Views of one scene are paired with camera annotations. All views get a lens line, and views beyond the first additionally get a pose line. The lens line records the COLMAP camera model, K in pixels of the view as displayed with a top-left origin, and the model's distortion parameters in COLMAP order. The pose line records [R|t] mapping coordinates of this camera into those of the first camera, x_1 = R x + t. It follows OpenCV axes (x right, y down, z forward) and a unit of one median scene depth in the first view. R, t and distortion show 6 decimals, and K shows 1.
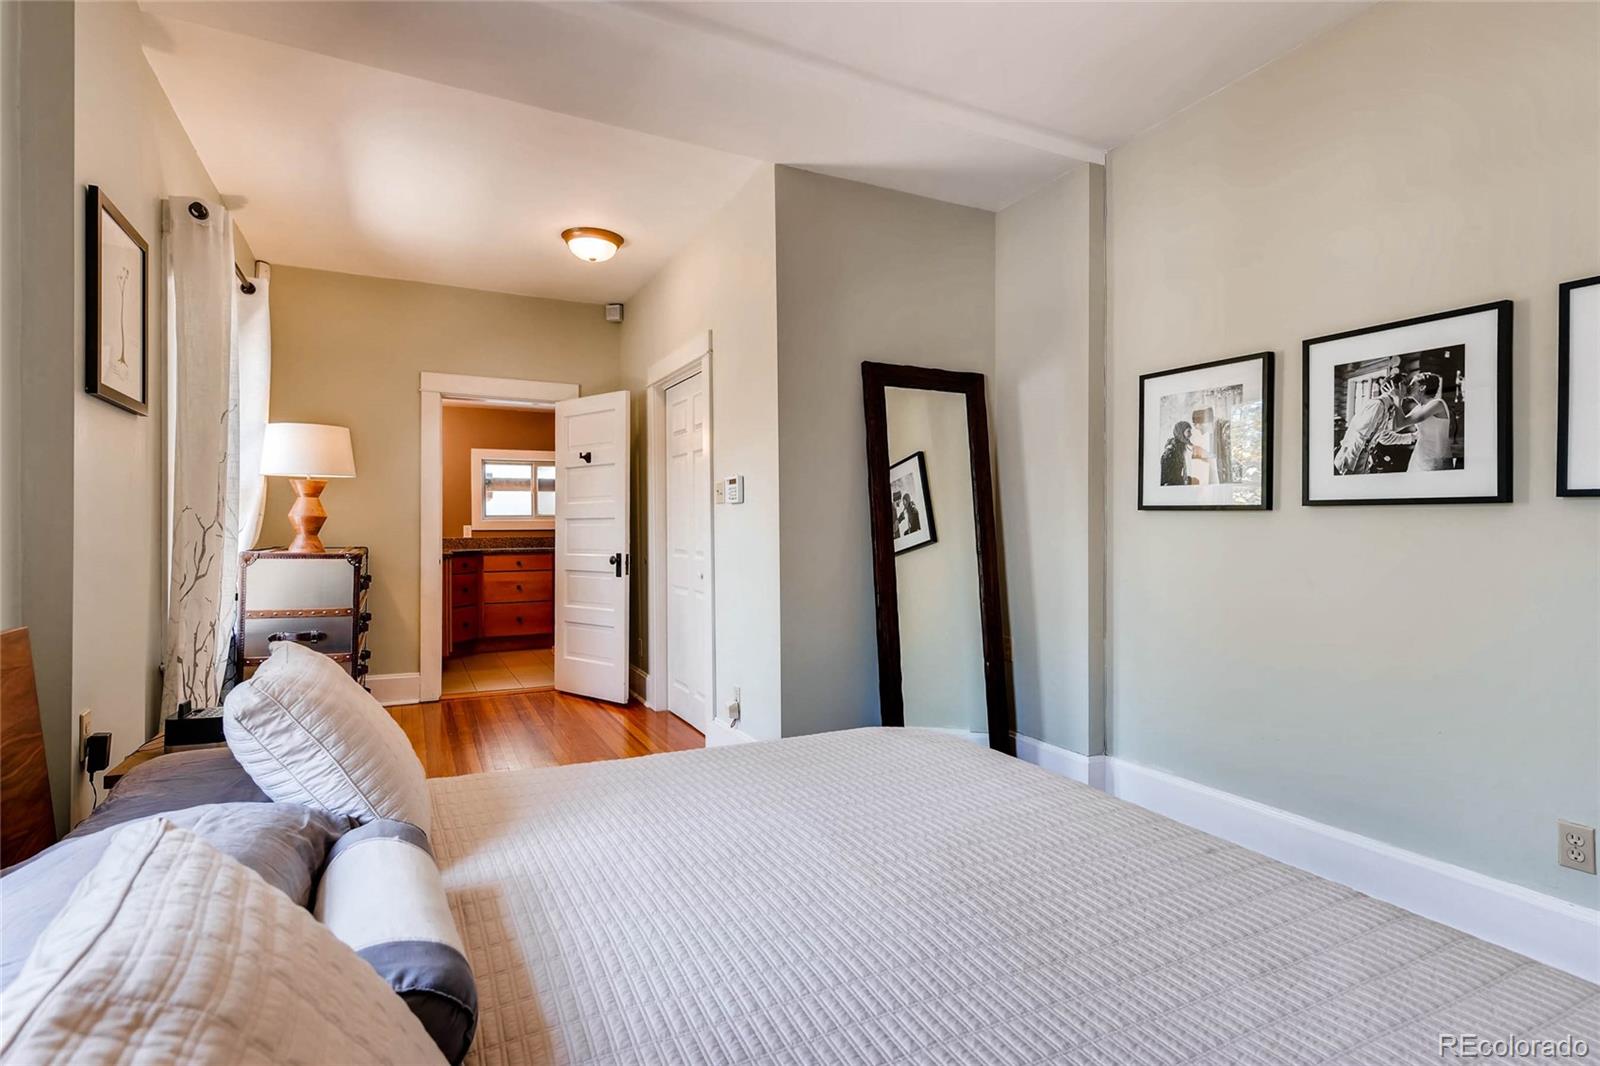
lens RADIAL K [[793.7, 0, 807.9], [0, 793.7, 527.1], [0, 0, 1]] dist [0.001368, 0.000864]
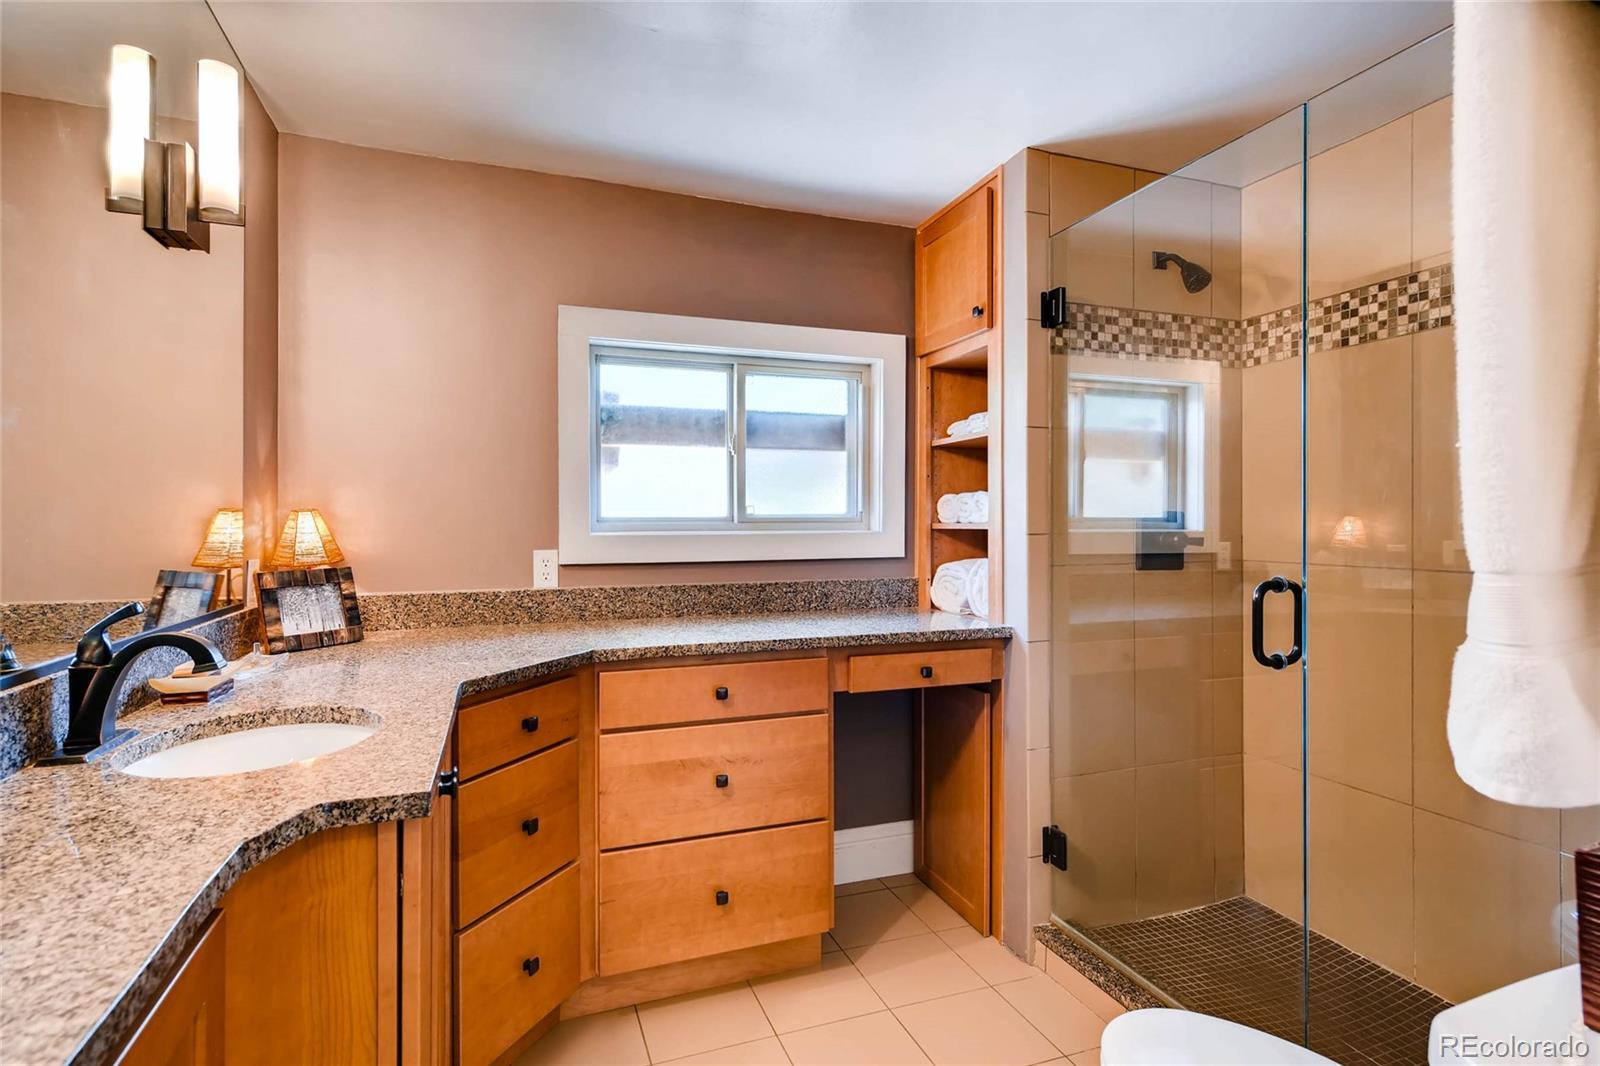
lens RADIAL K [[793.7, 0, 799.1], [0, 793.7, 530.6], [0, 0, 1]] dist [0.001368, 0.000864]
pose [[0.993833, 0.005404, -0.110760, -0.318410], [-0.005693, 0.999981, -0.002293, -0.010126], [0.110745, 0.002910, 0.993845, 0.756852]]
